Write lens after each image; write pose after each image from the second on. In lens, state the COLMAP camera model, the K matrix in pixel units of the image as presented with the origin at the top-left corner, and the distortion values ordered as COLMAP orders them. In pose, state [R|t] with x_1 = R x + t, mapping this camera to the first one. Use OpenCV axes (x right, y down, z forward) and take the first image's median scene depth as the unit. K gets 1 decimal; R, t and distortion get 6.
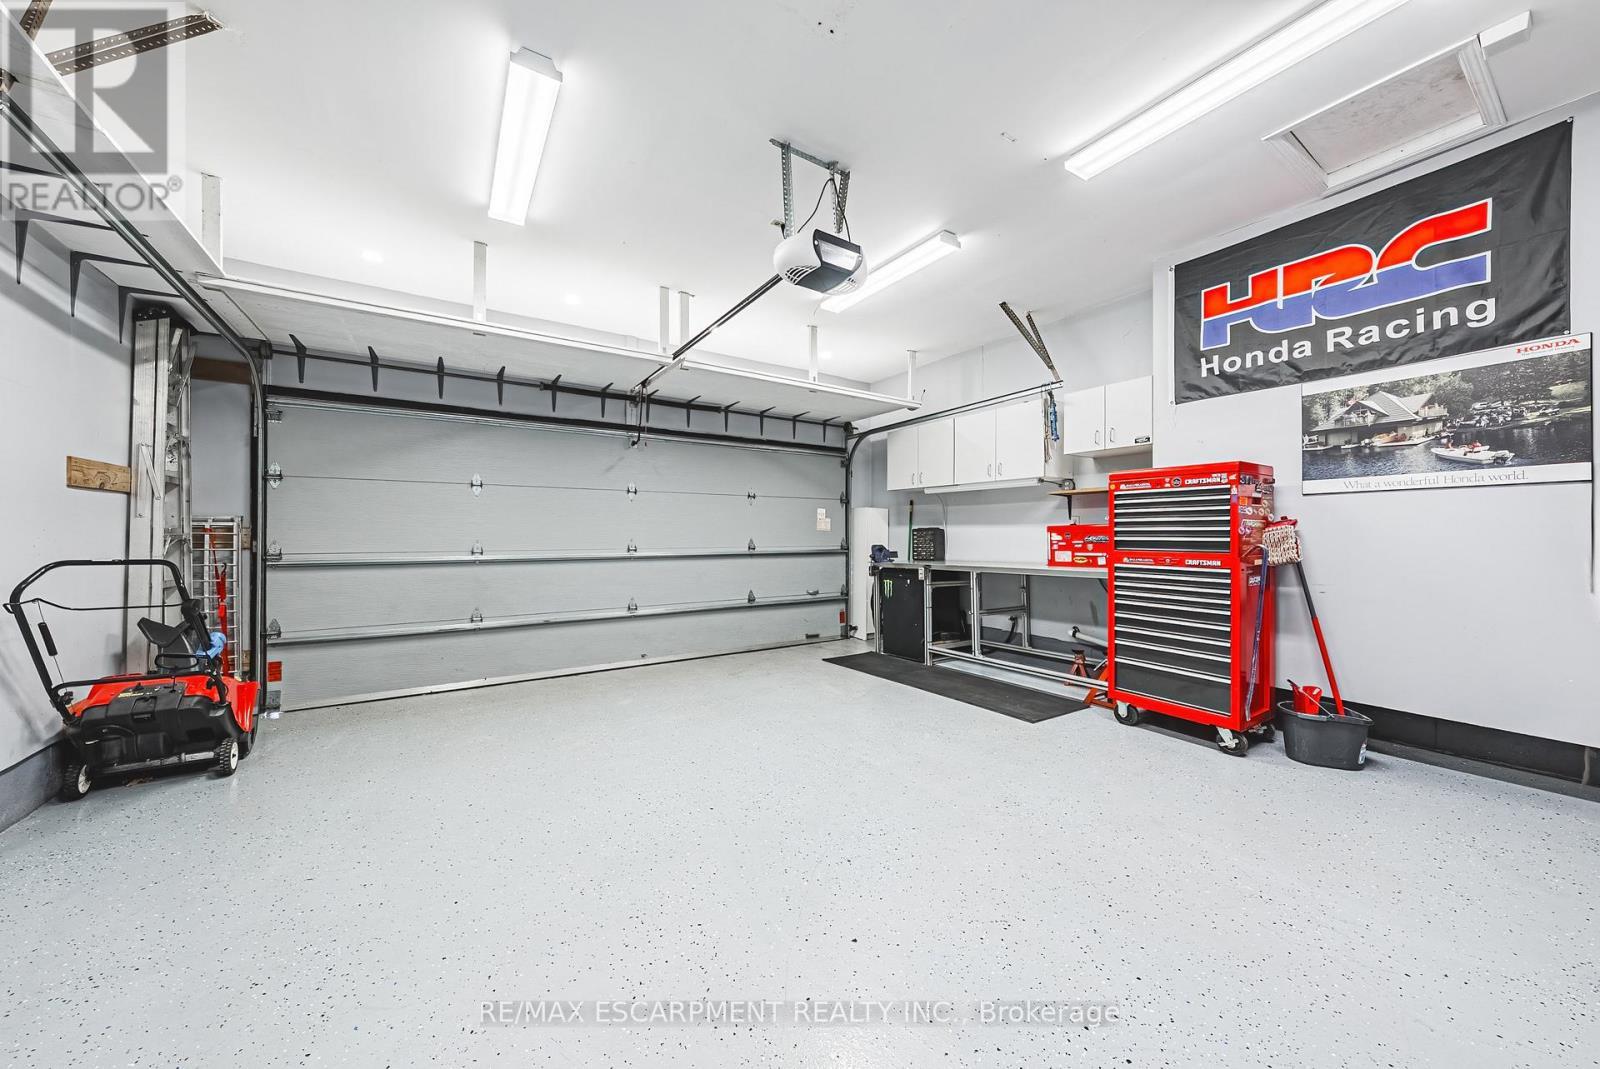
lens RADIAL K [[556.8, 0, 801.3], [0, 556.8, 534.1], [0, 0, 1]] dist [0.002128, -0.000178]
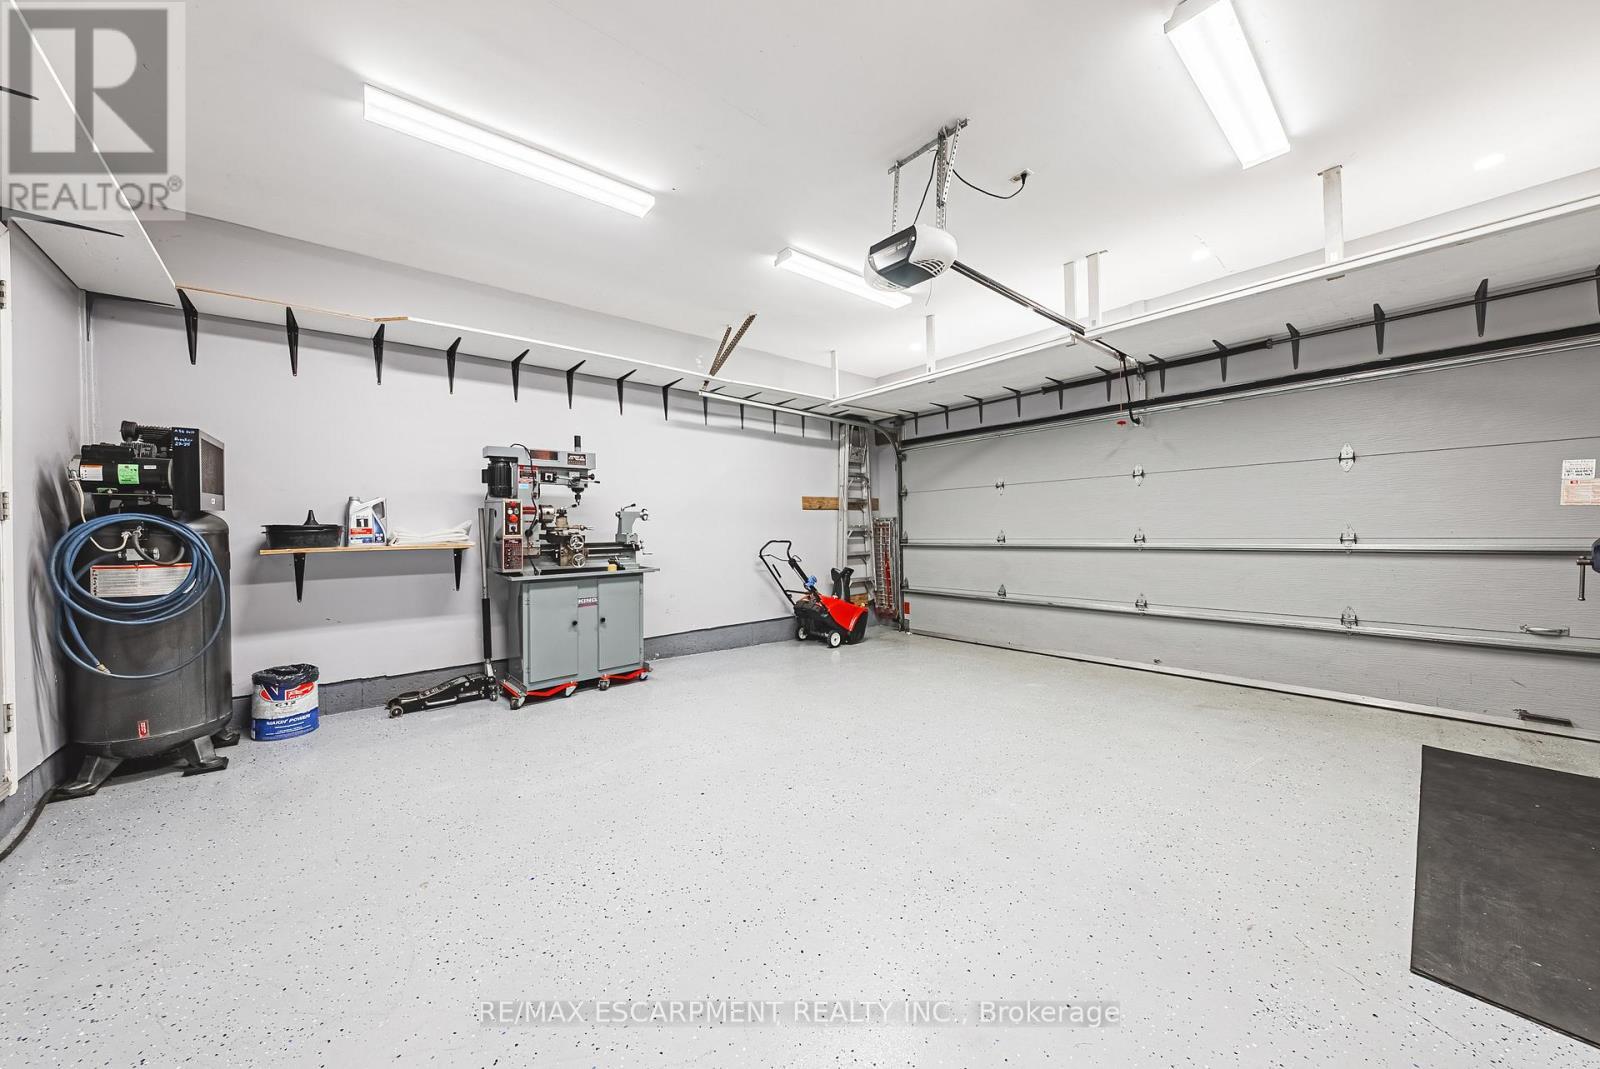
lens RADIAL K [[556.8, 0, 801.3], [0, 556.8, 531.9], [0, 0, 1]] dist [0.002128, -0.000178]
pose [[0.133117, 0.001612, -0.991099, 0.588282], [0.021099, 0.999767, 0.004460, -0.000183], [0.990876, -0.021505, 0.133052, 0.385847]]
